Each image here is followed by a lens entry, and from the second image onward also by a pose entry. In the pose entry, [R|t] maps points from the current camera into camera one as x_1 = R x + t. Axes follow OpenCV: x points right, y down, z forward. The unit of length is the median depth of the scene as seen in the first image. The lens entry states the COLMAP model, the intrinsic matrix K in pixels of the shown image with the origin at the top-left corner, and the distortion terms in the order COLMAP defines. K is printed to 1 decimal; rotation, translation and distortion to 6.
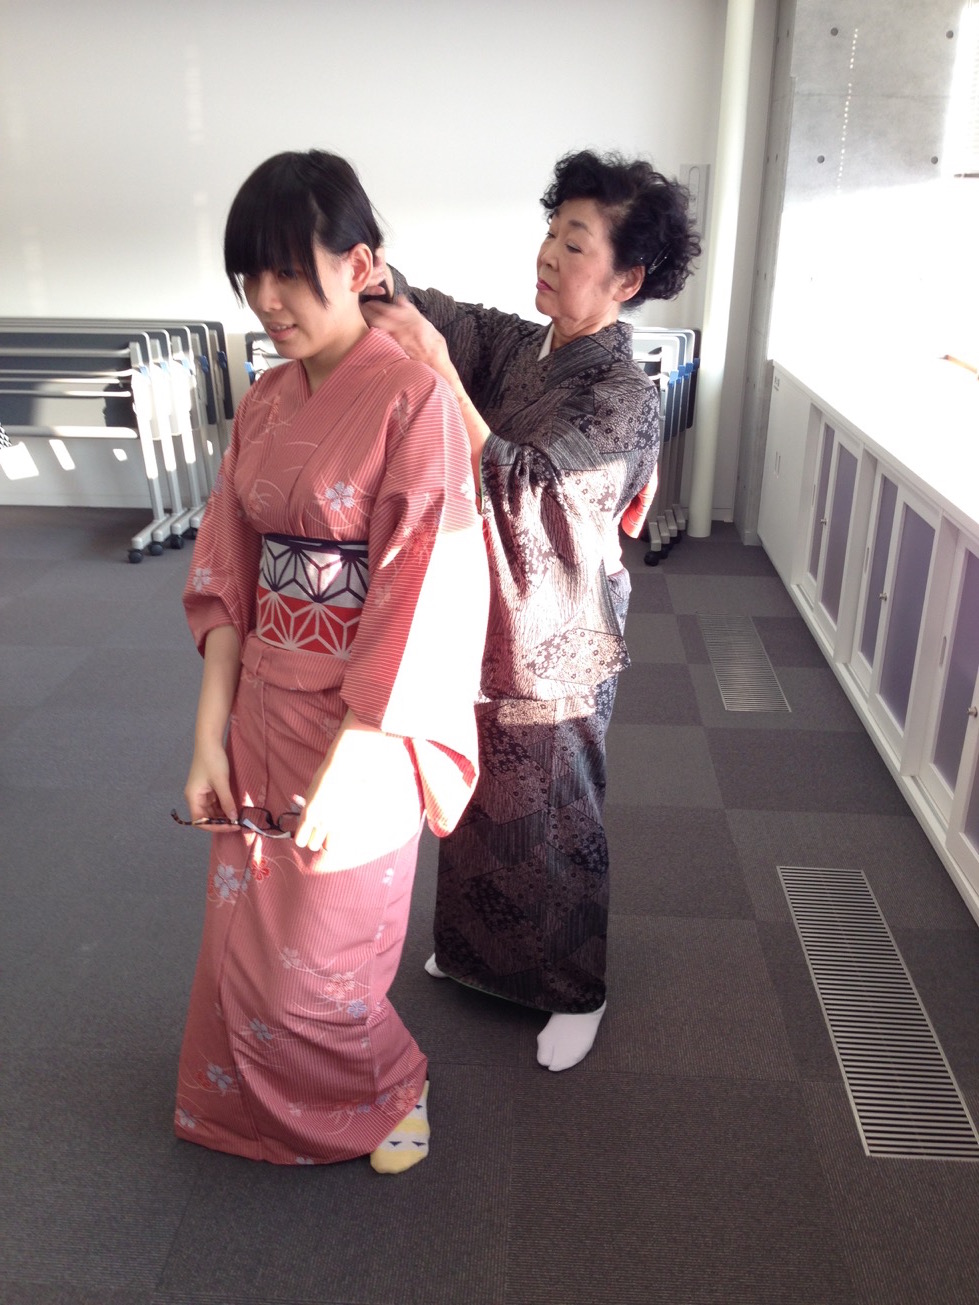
lens RADIAL K [[1216.7, 0, 489.5], [0, 1216.7, 652.5], [0, 0, 1]] dist [0.069444, -0.173206]
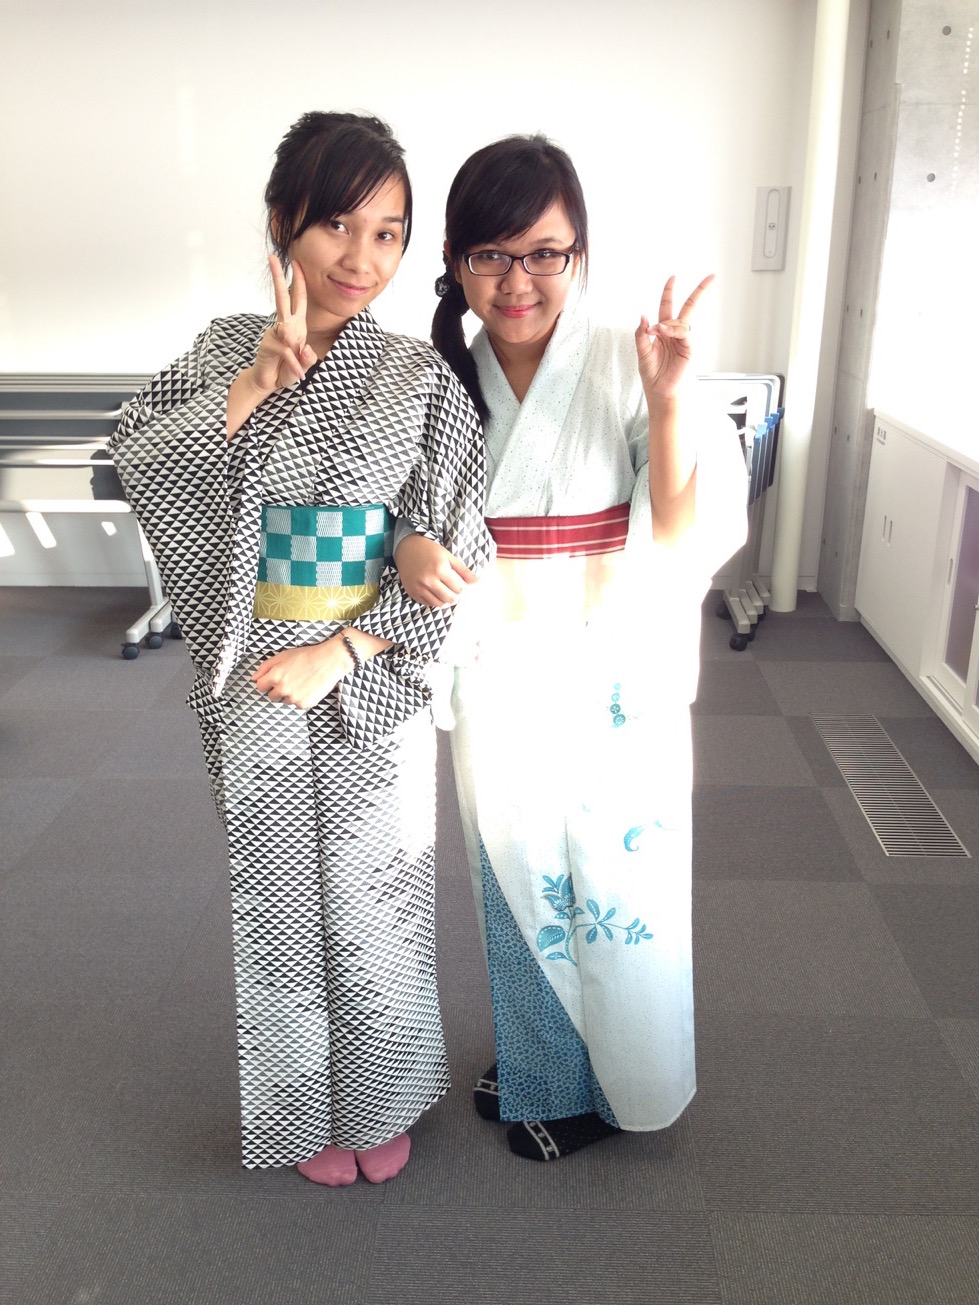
lens RADIAL K [[1218.5, 0, 488.0], [0, 1218.5, 630.1], [0, 0, 1]] dist [0.085401, -0.208723]
pose [[0.999726, -0.019737, 0.012611, -0.053454], [0.020295, 0.998747, -0.045738, -0.050765], [-0.011692, 0.045982, 0.998874, 0.151953]]
